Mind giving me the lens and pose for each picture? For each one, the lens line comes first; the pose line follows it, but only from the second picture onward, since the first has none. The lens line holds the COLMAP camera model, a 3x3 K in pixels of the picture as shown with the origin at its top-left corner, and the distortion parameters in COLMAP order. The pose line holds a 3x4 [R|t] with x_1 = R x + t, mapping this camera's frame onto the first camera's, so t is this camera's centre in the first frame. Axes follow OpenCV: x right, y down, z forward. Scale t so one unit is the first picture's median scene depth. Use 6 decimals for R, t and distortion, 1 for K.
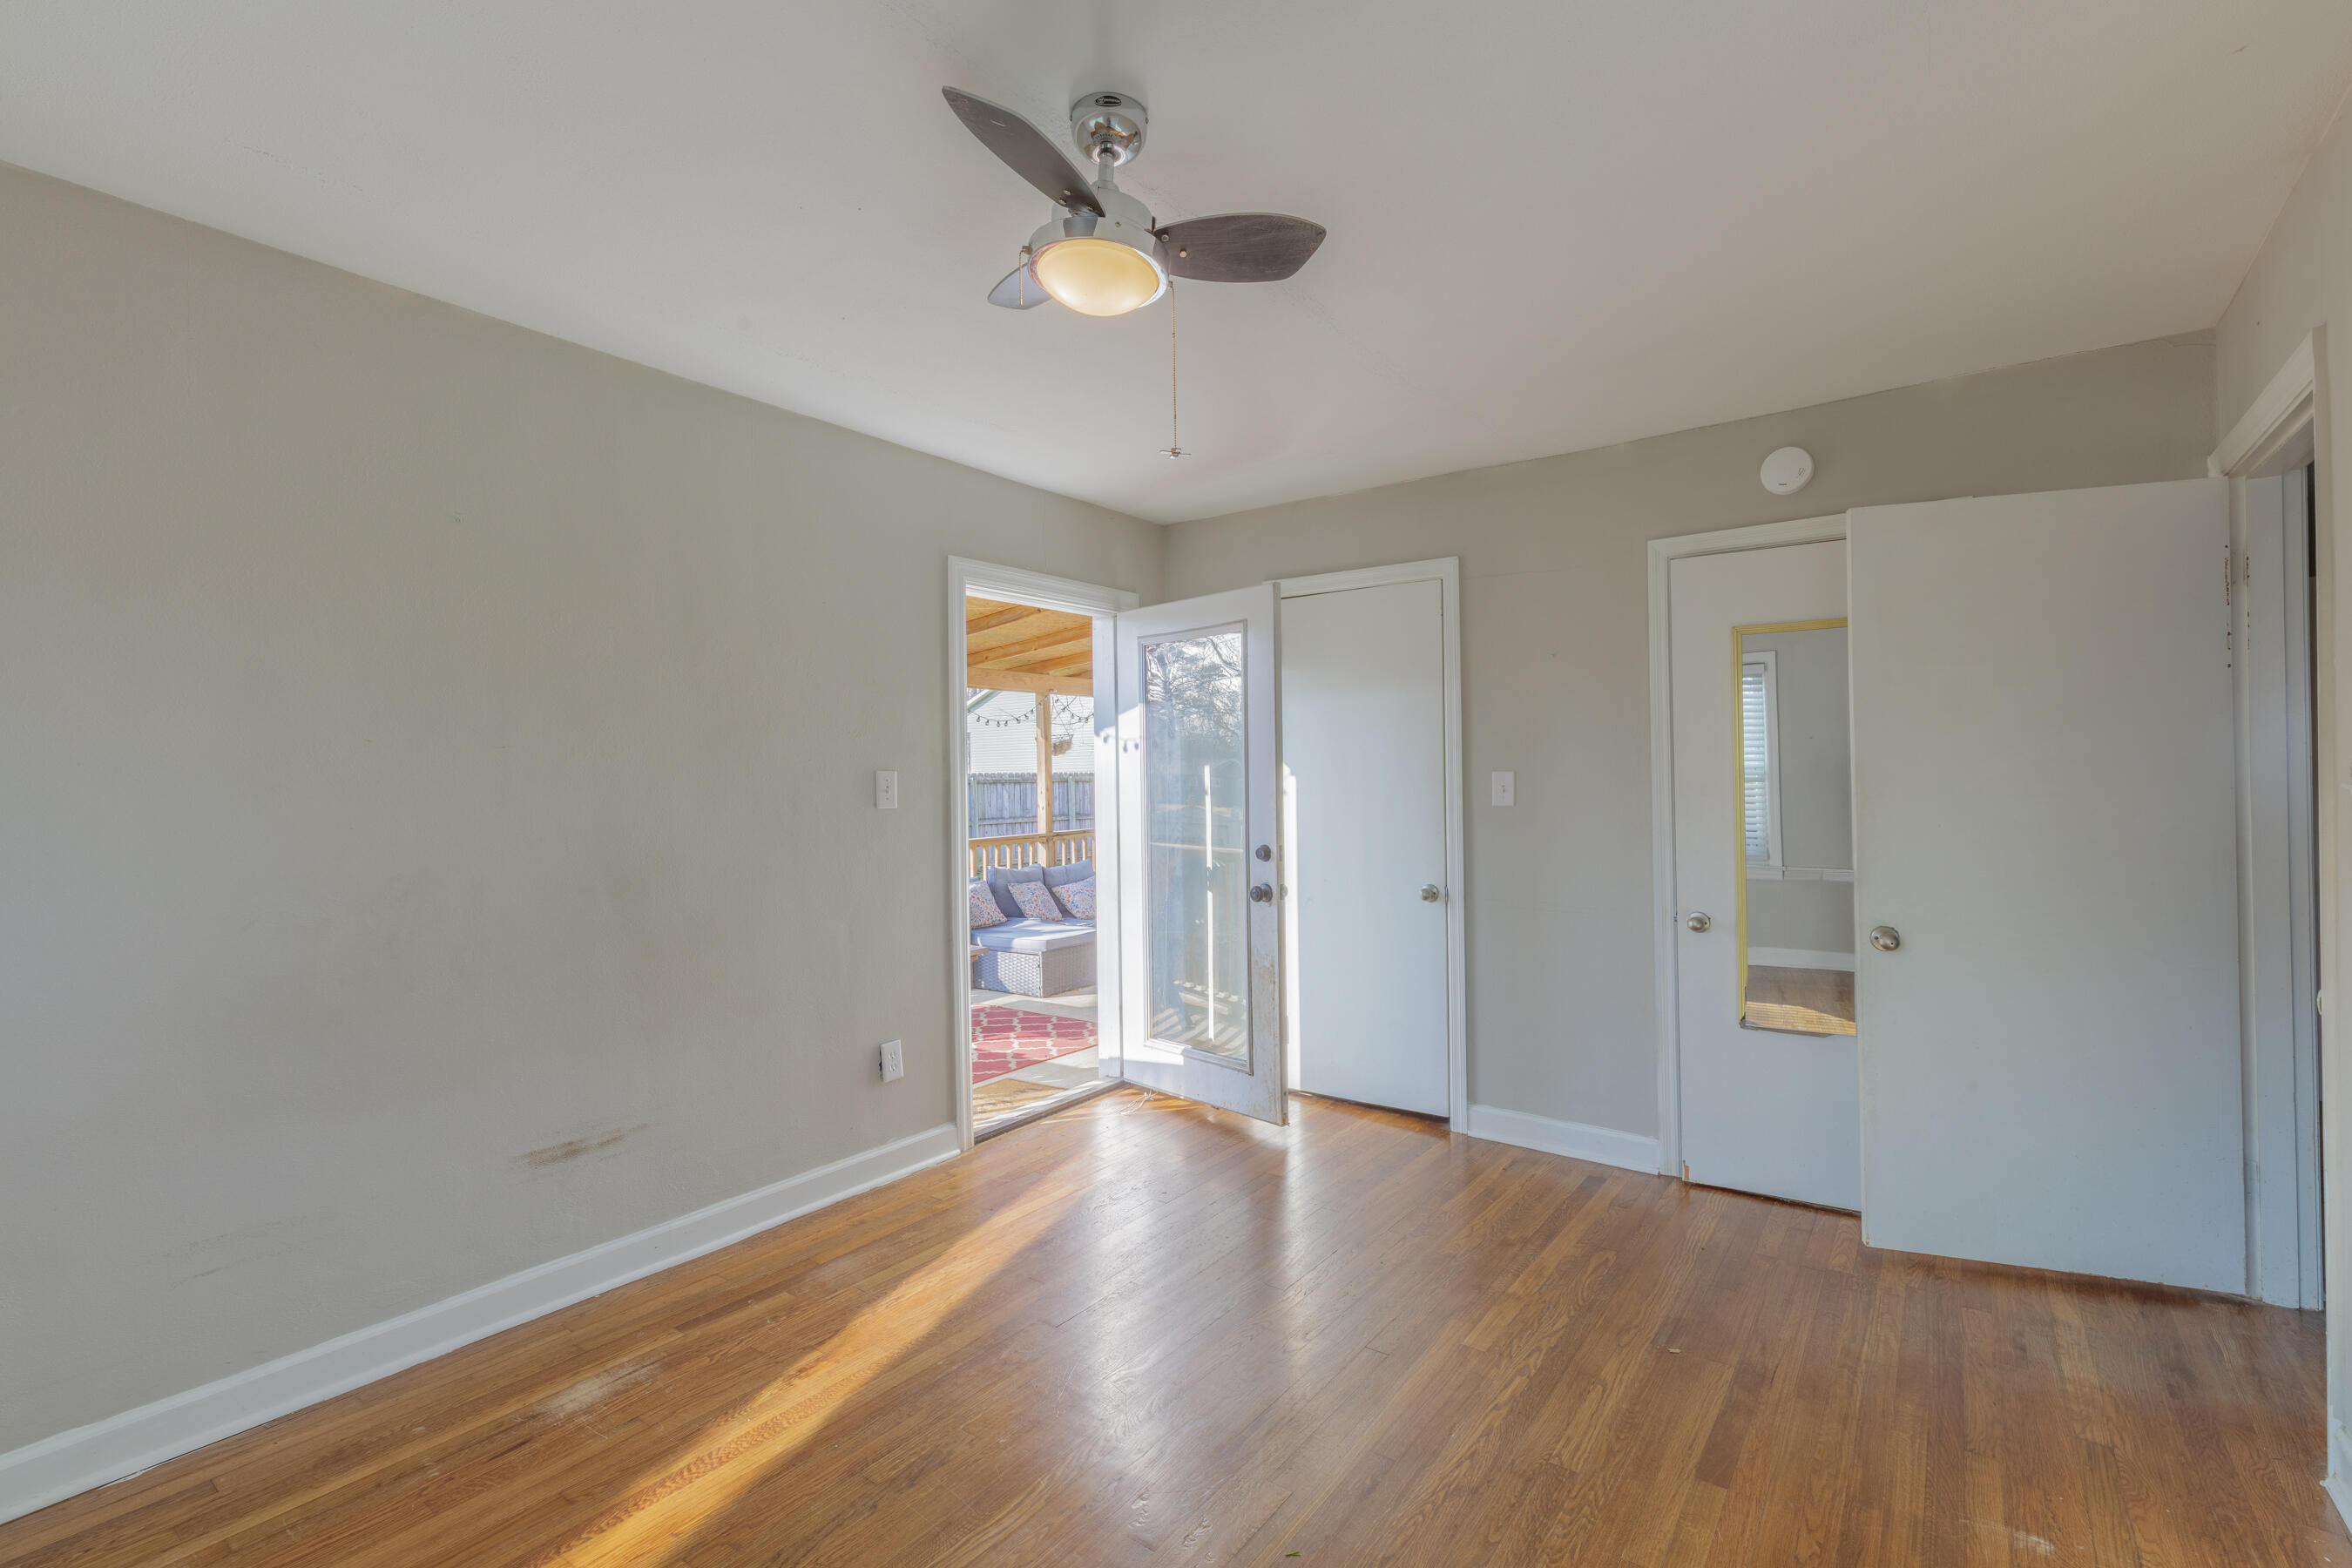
lens RADIAL K [[1063.9, 0, 1206.1], [0, 1063.9, 772.8], [0, 0, 1]] dist [0.005267, 0.000007]
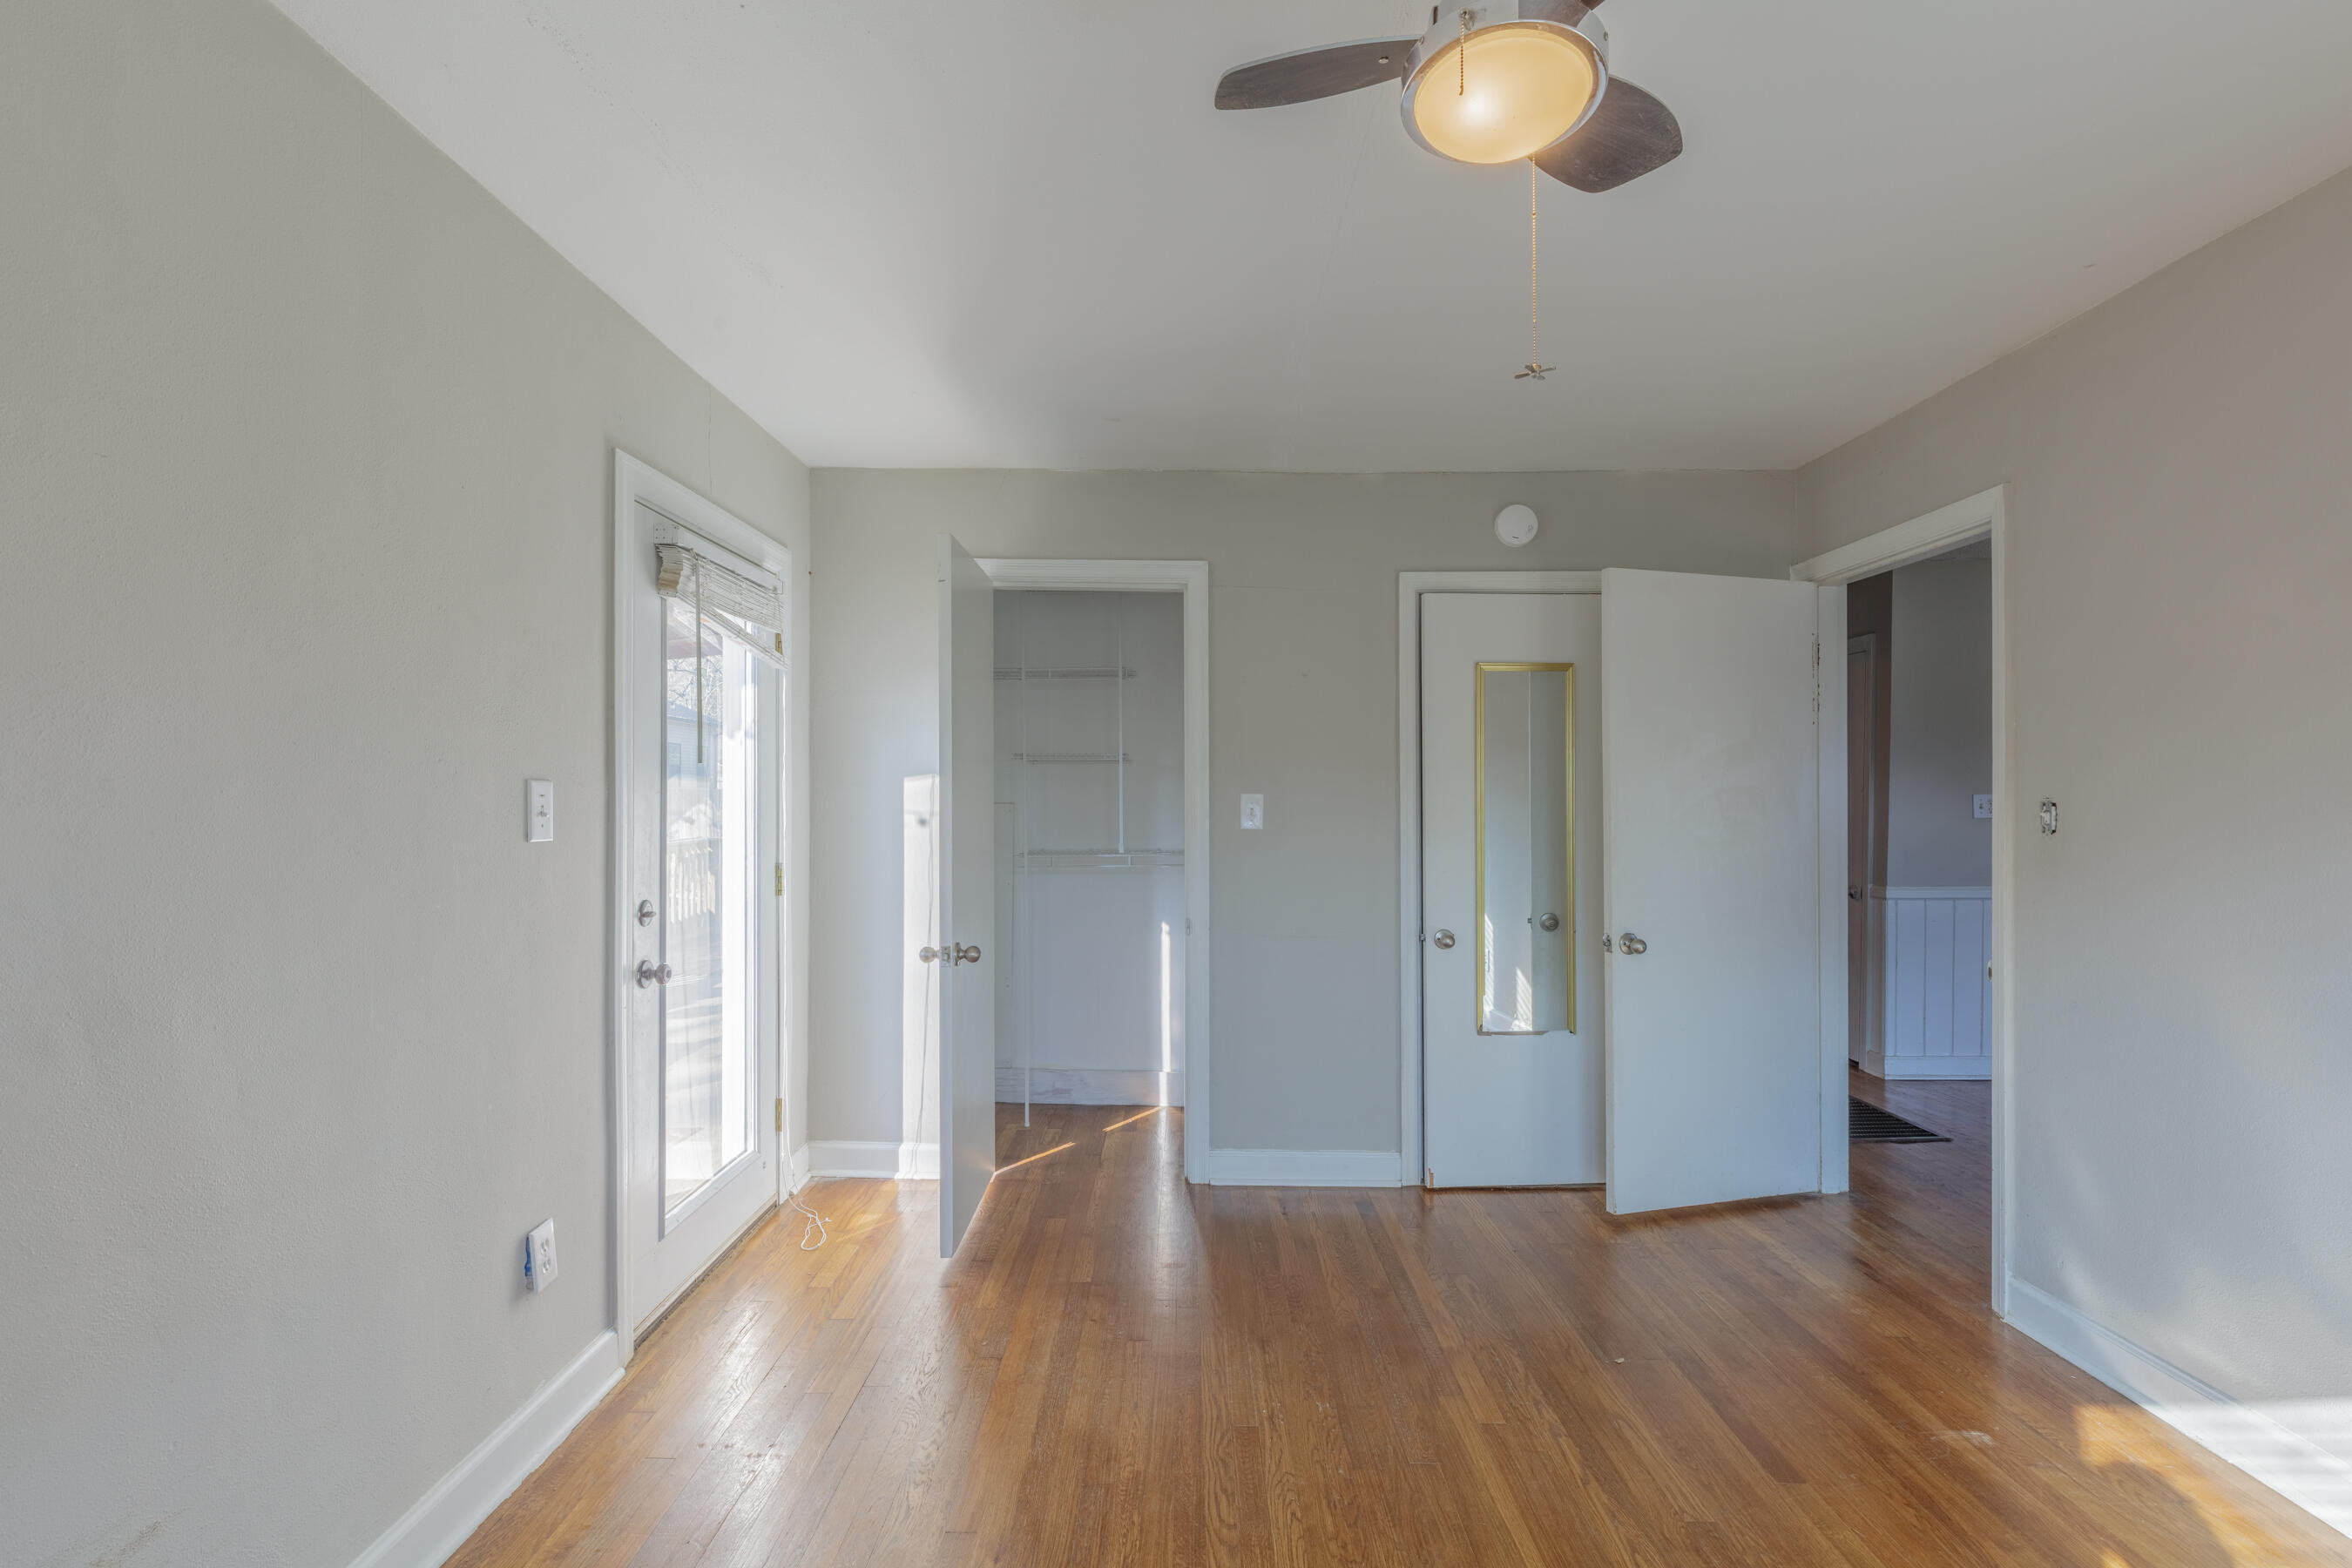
lens RADIAL K [[1063.9, 0, 1202.4], [0, 1063.9, 787.7], [0, 0, 1]] dist [0.005267, 0.000007]
pose [[0.812519, 0.015926, 0.582717, -0.397531], [-0.012315, 0.999873, -0.010156, 0.004566], [-0.582804, 0.001076, 0.812612, 0.320996]]
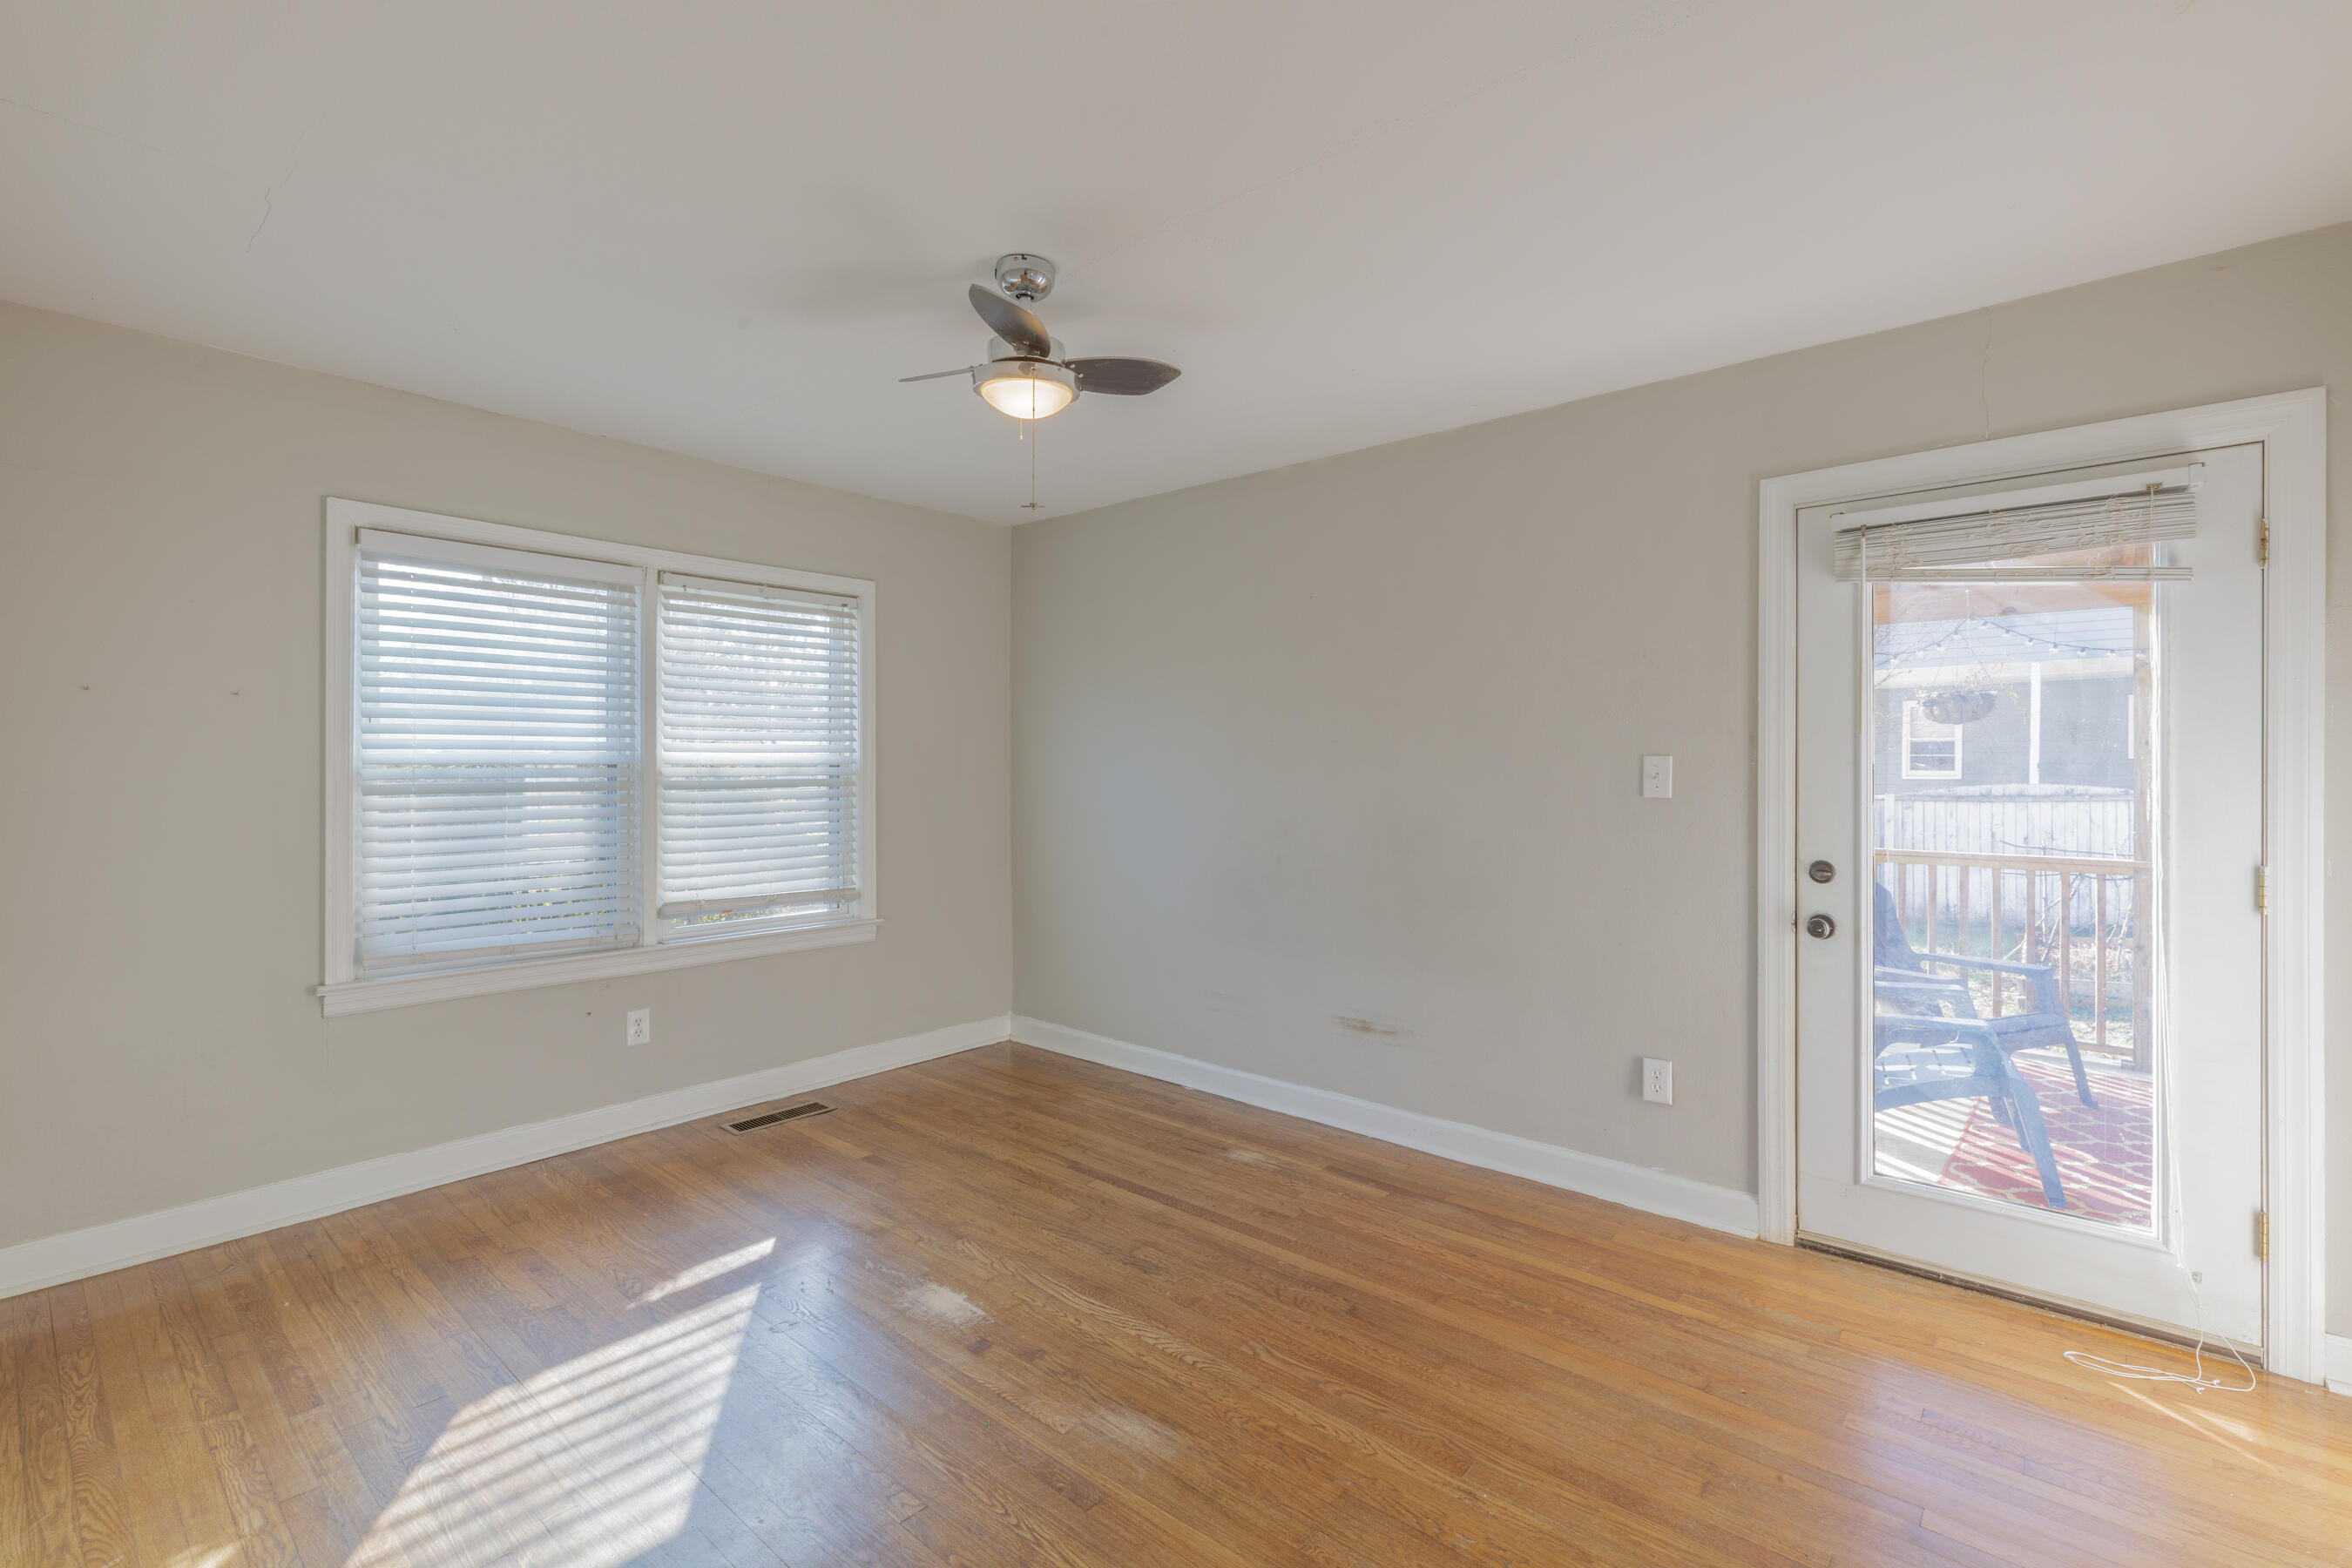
lens RADIAL K [[1063.9, 0, 1160.6], [0, 1063.9, 775.8], [0, 0, 1]] dist [0.005267, 0.000007]
pose [[-0.113772, 0.019562, -0.993314, 0.721313], [0.004788, 0.999805, 0.019142, -0.003736], [0.993495, -0.002578, -0.113843, 0.785894]]
